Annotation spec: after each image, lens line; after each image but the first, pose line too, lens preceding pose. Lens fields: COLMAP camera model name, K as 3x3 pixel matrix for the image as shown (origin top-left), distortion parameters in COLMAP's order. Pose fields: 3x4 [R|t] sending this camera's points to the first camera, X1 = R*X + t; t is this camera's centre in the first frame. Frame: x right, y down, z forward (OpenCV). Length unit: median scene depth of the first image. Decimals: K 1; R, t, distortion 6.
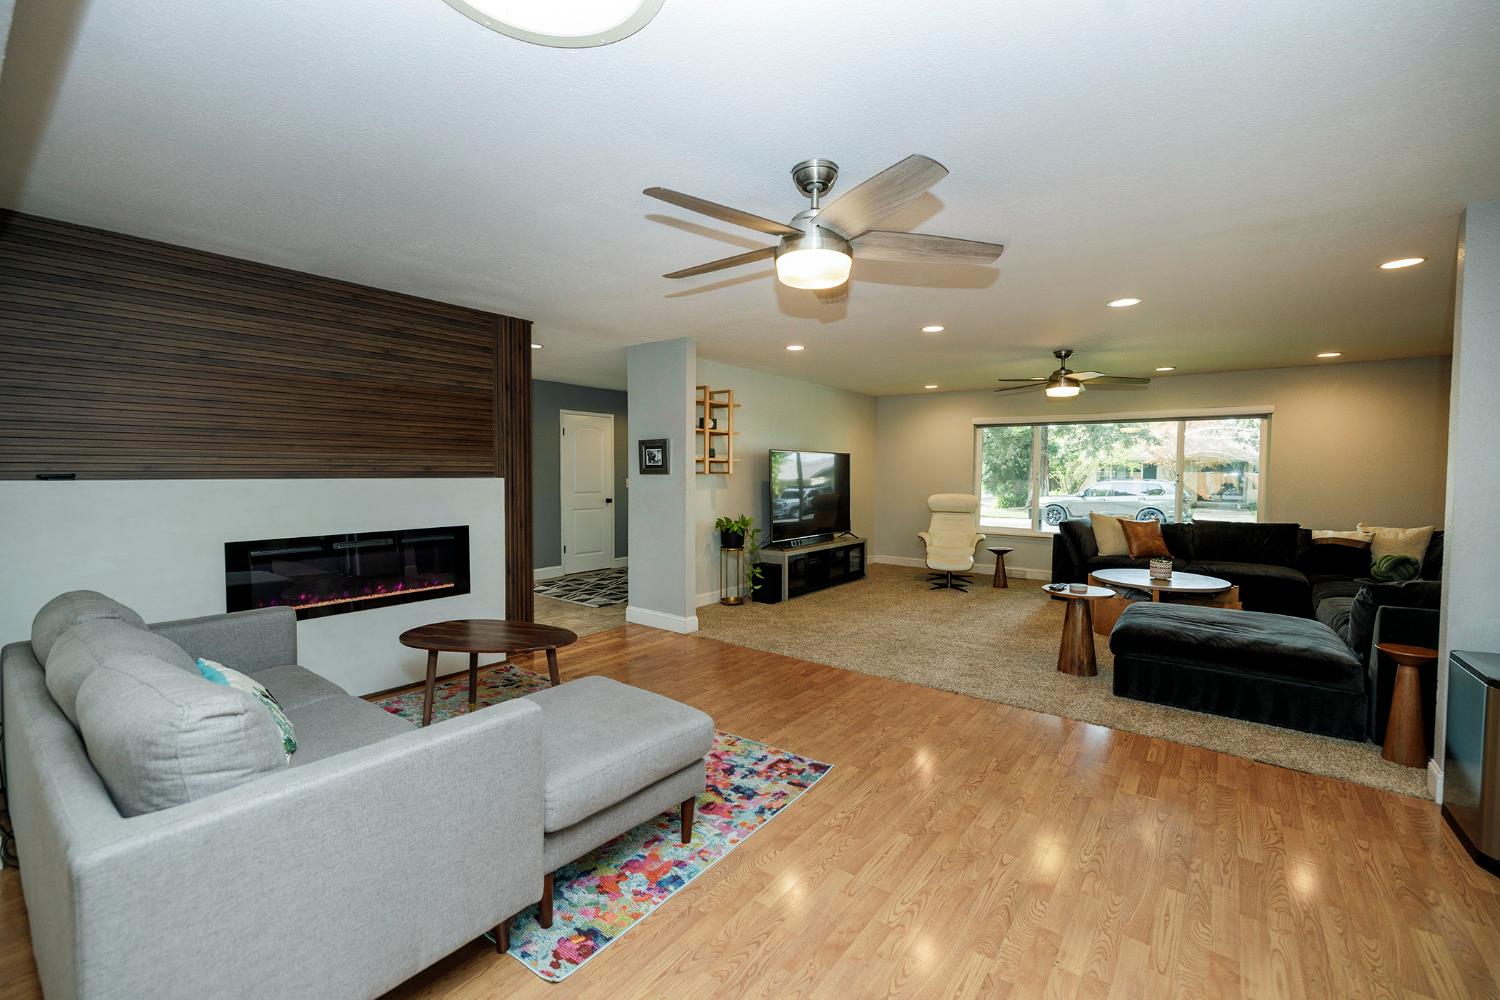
lens RADIAL K [[626.1, 0, 742.1], [0, 626.1, 496.9], [0, 0, 1]] dist [0.000045, -0.000214]
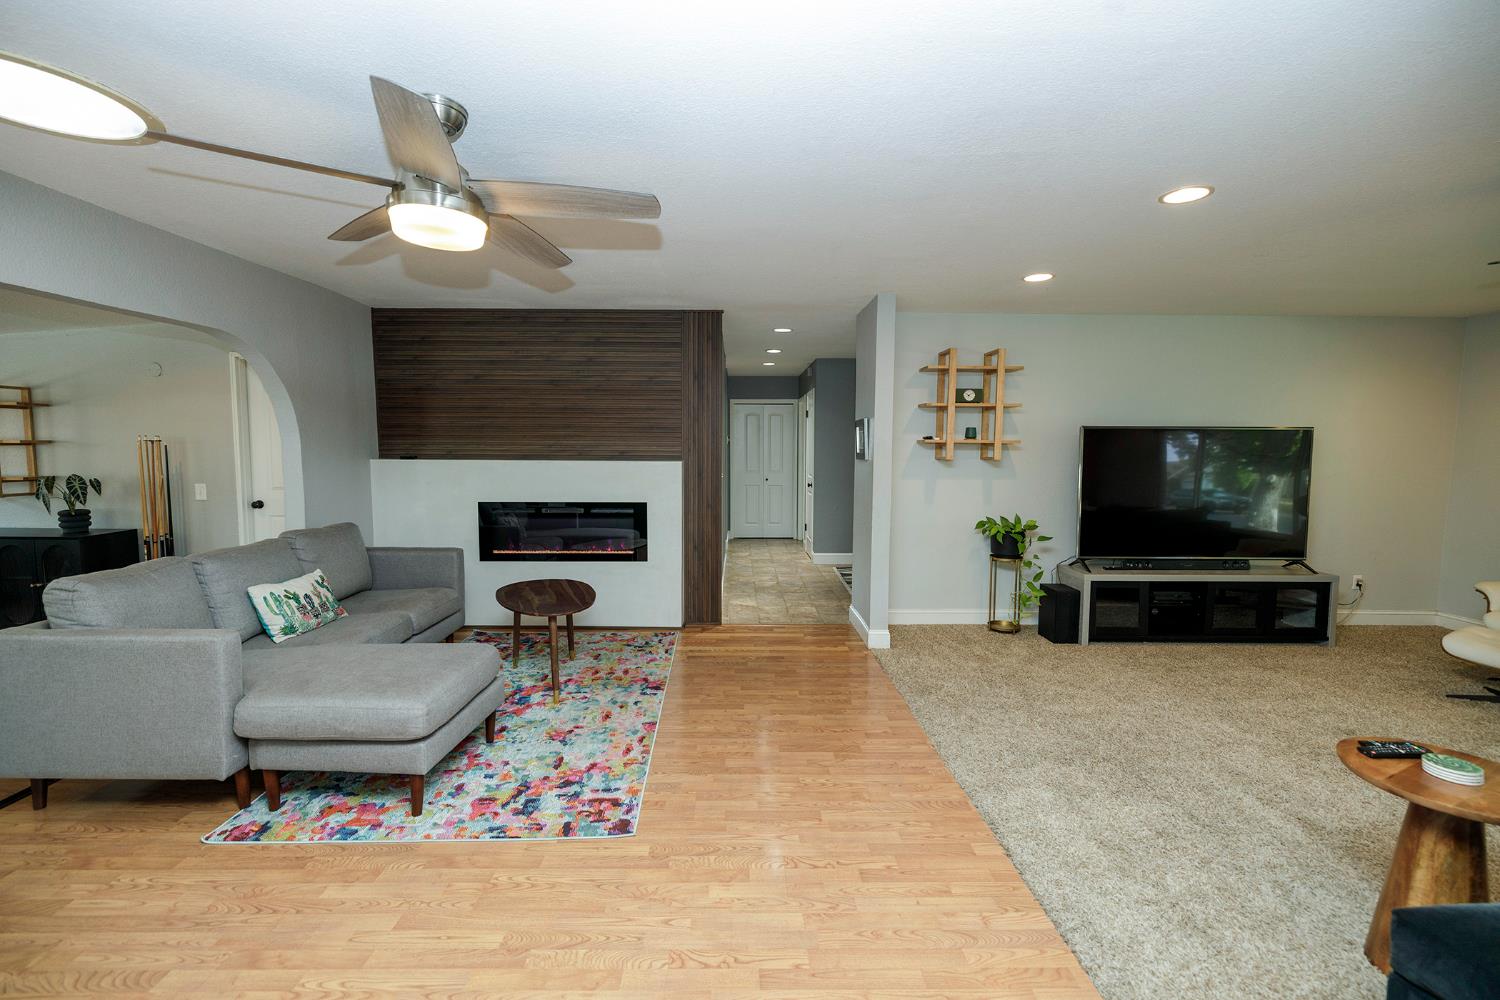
lens RADIAL K [[629.7, 0, 747.8], [0, 629.7, 493.7], [0, 0, 1]] dist [0.002489, 0.000553]
pose [[0.624125, 0.058541, -0.779129, 0.456402], [-0.034727, 0.998282, 0.047189, -0.024725], [0.780553, -0.002395, 0.625085, 0.335561]]
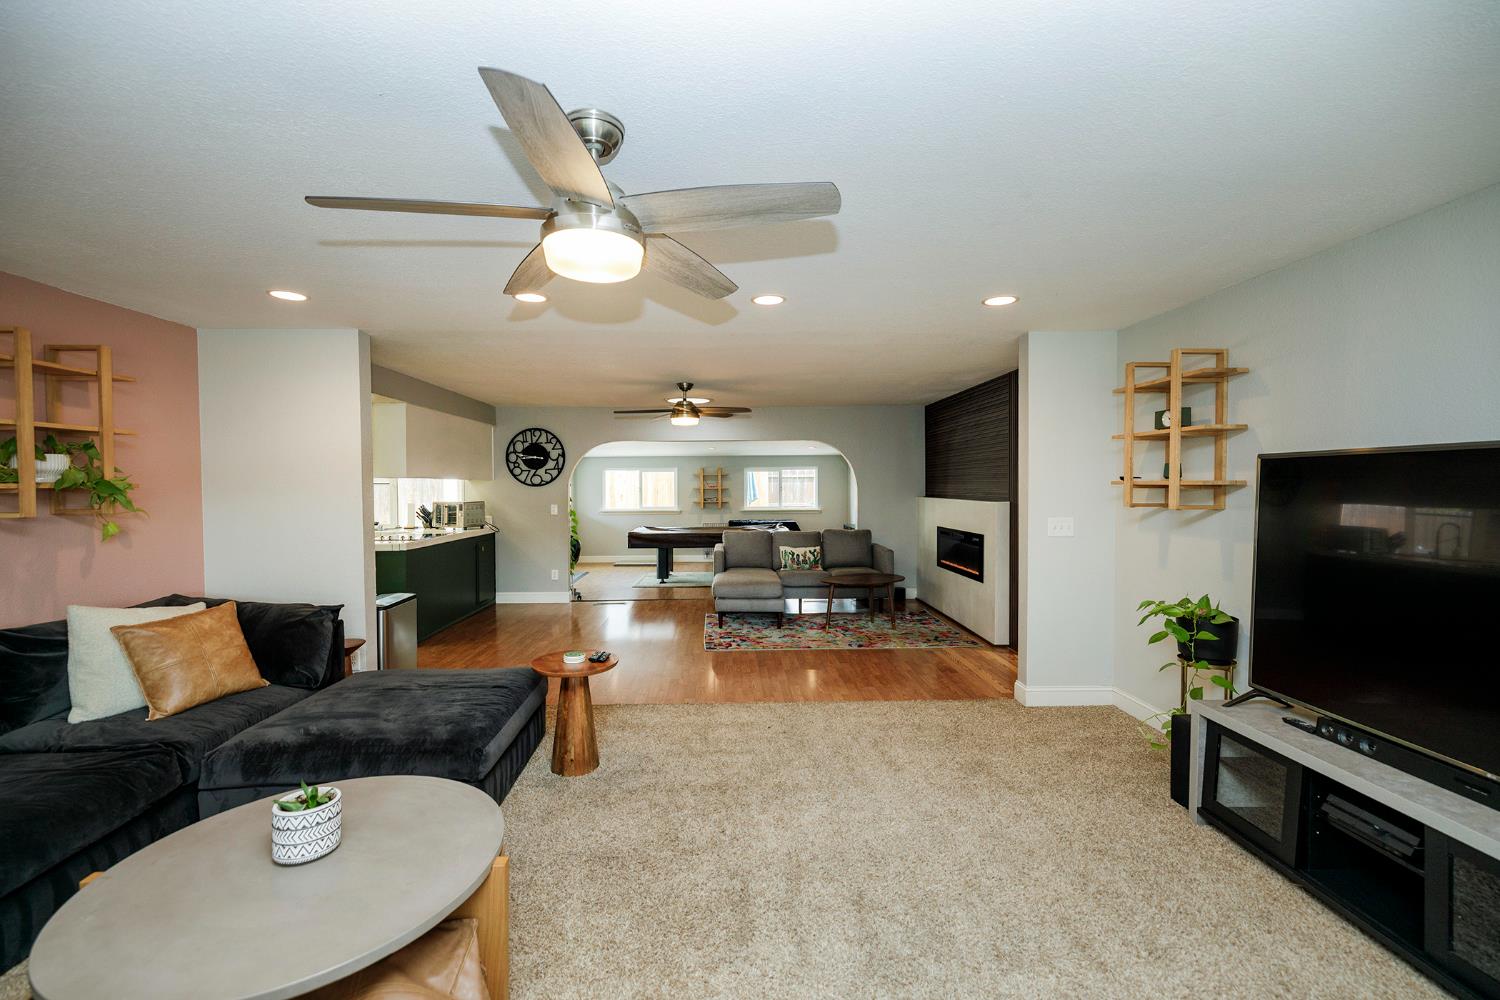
lens RADIAL K [[629.7, 0, 747.8], [0, 629.7, 493.7], [0, 0, 1]] dist [0.002489, 0.000553]
pose [[-0.765212, 0.006275, -0.643748, 0.695122], [-0.027641, 0.998710, 0.042591, -0.072945], [0.643185, 0.050385, -0.764051, 1.375012]]
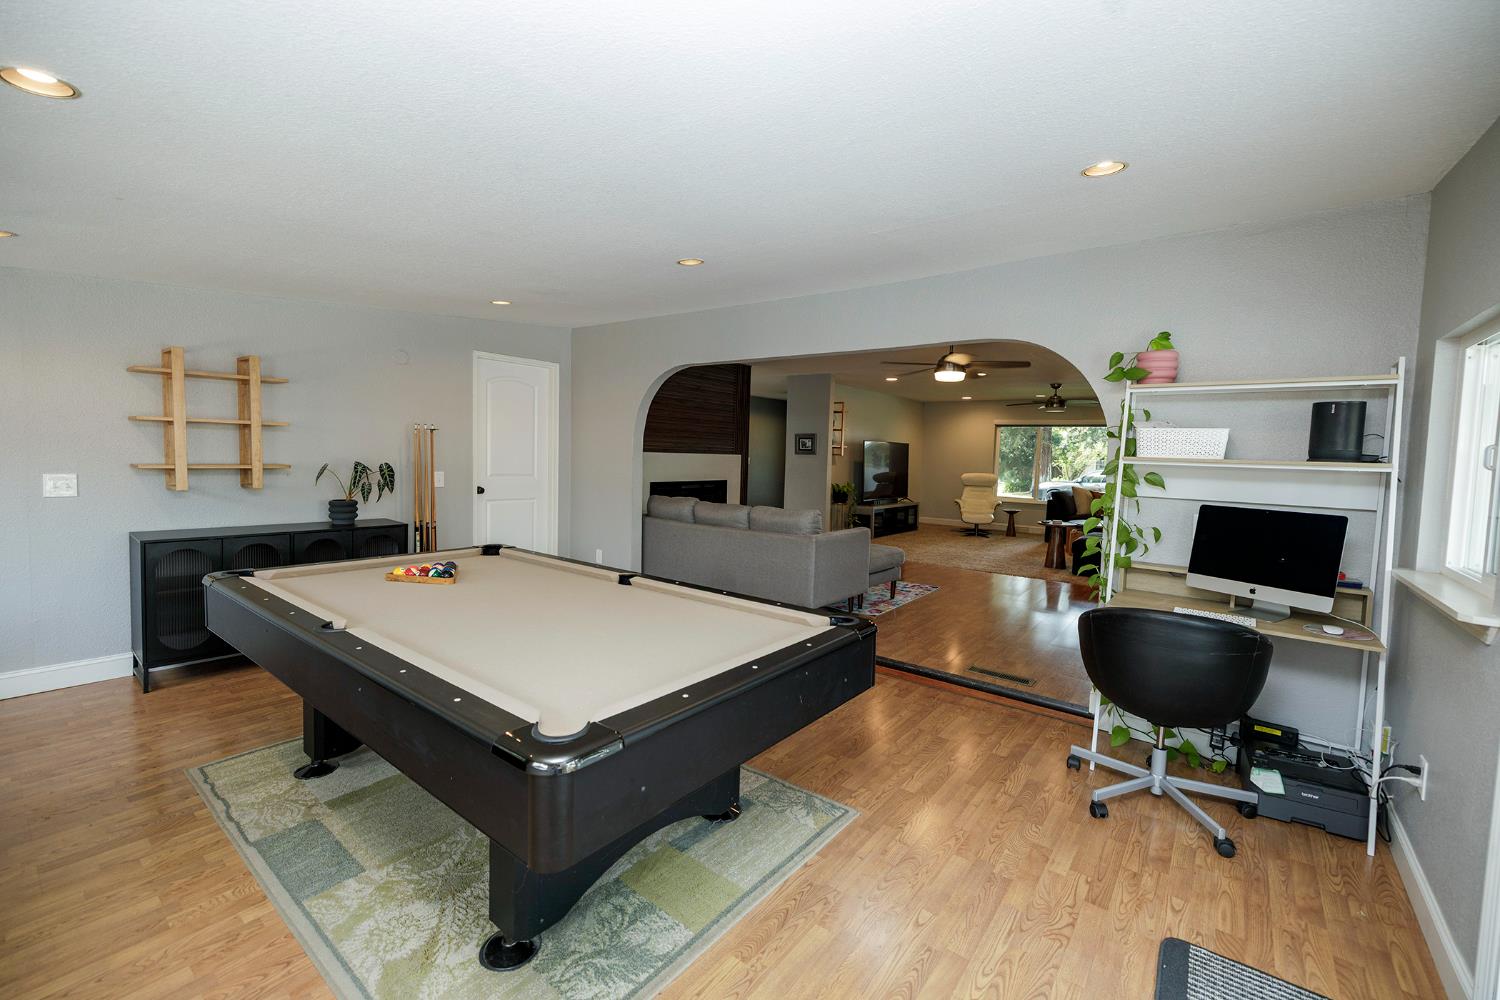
lens RADIAL K [[626.1, 0, 742.1], [0, 626.1, 496.9], [0, 0, 1]] dist [0.000045, -0.000214]
pose [[0.999753, 0.021544, -0.005398, -0.302134], [-0.021389, 0.999401, 0.027197, 0.034823], [0.005980, -0.027075, 0.999616, -0.670020]]
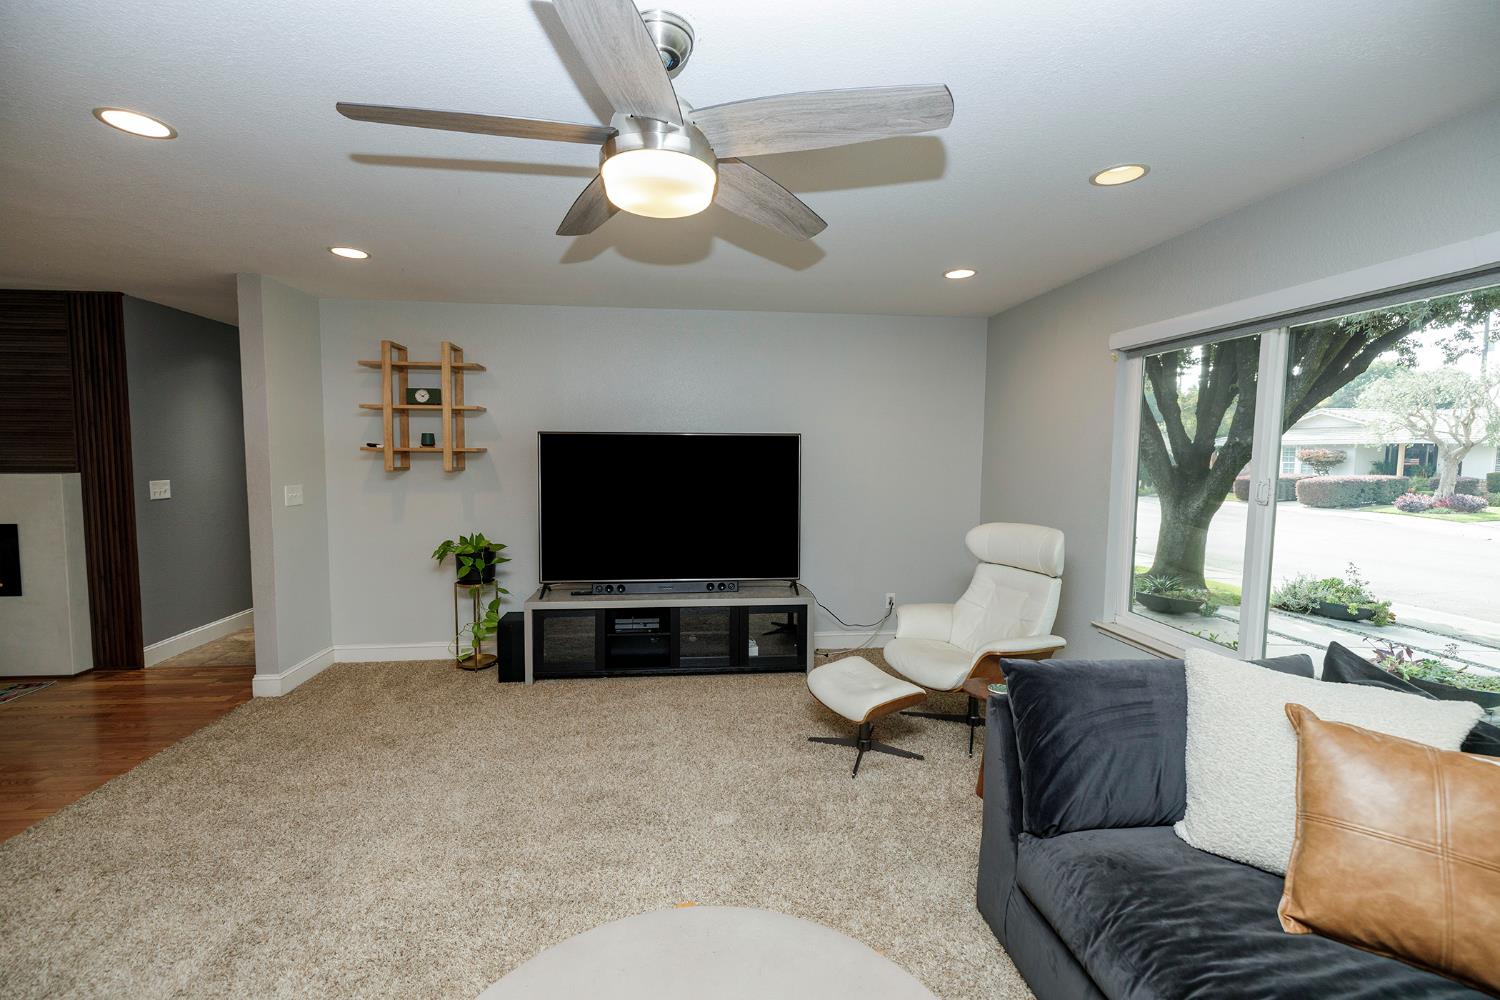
lens RADIAL K [[626.1, 0, 742.1], [0, 626.1, 496.9], [0, 0, 1]] dist [0.000045, -0.000214]
pose [[0.693156, 0.048942, -0.719124, 0.781582], [-0.030962, 0.998793, 0.038131, -0.051169], [0.720122, -0.004165, 0.693835, 0.896363]]
